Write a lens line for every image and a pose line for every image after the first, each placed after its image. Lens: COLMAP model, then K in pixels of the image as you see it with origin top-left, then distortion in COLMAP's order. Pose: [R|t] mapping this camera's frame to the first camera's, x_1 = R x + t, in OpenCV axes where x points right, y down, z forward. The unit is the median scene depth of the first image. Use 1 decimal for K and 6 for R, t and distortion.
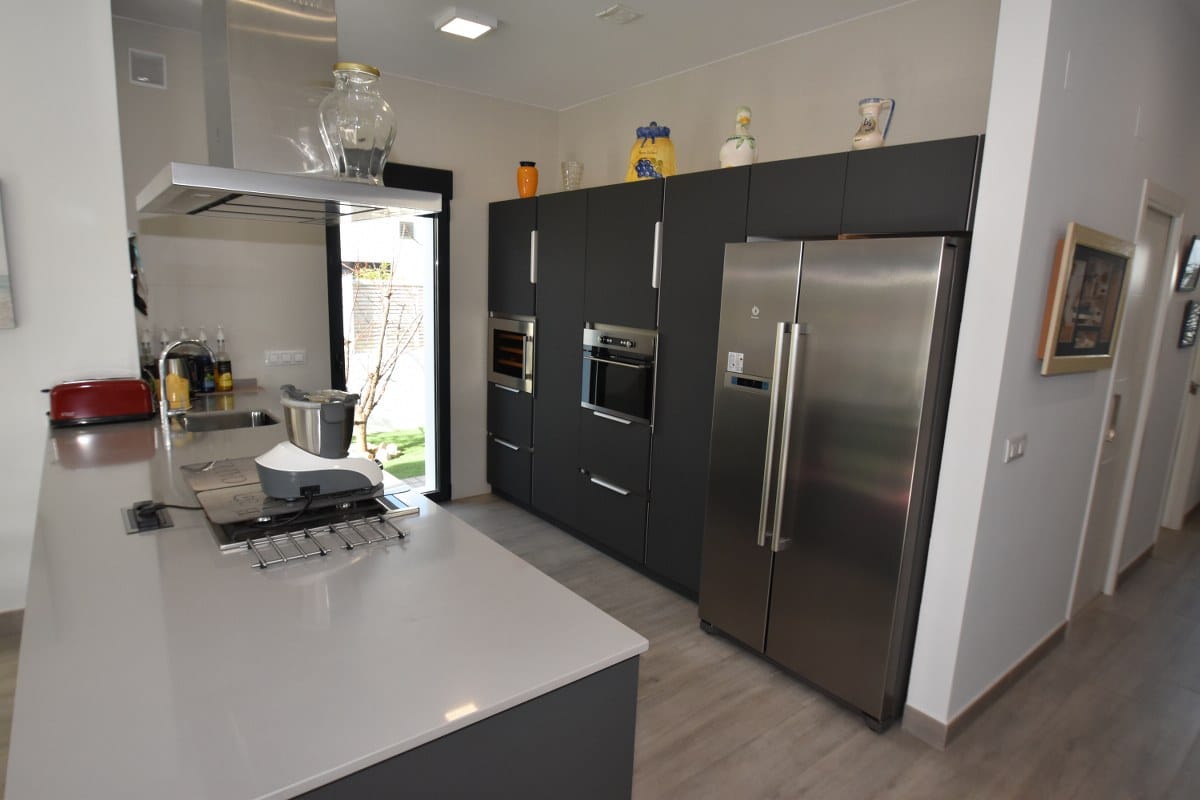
lens RADIAL K [[646.8, 0, 598.8], [0, 646.8, 403.2], [0, 0, 1]] dist [-0.004564, -0.000393]
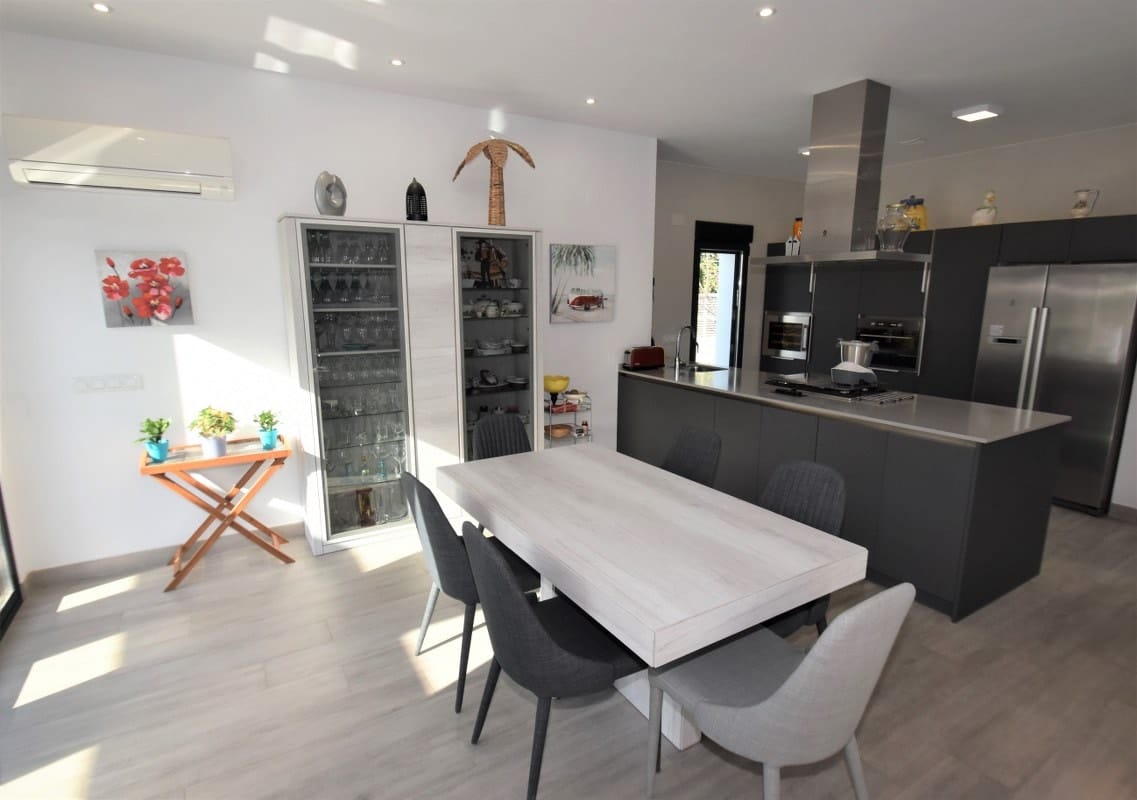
lens RADIAL K [[583.9, 0, 567.8], [0, 583.9, 396.6], [0, 0, 1]] dist [0.000751, -0.000379]
pose [[0.991993, -0.009443, -0.125941, -0.756885], [0.008672, 0.999940, -0.006666, 0.120808], [0.125997, 0.005520, 0.992015, -0.779923]]
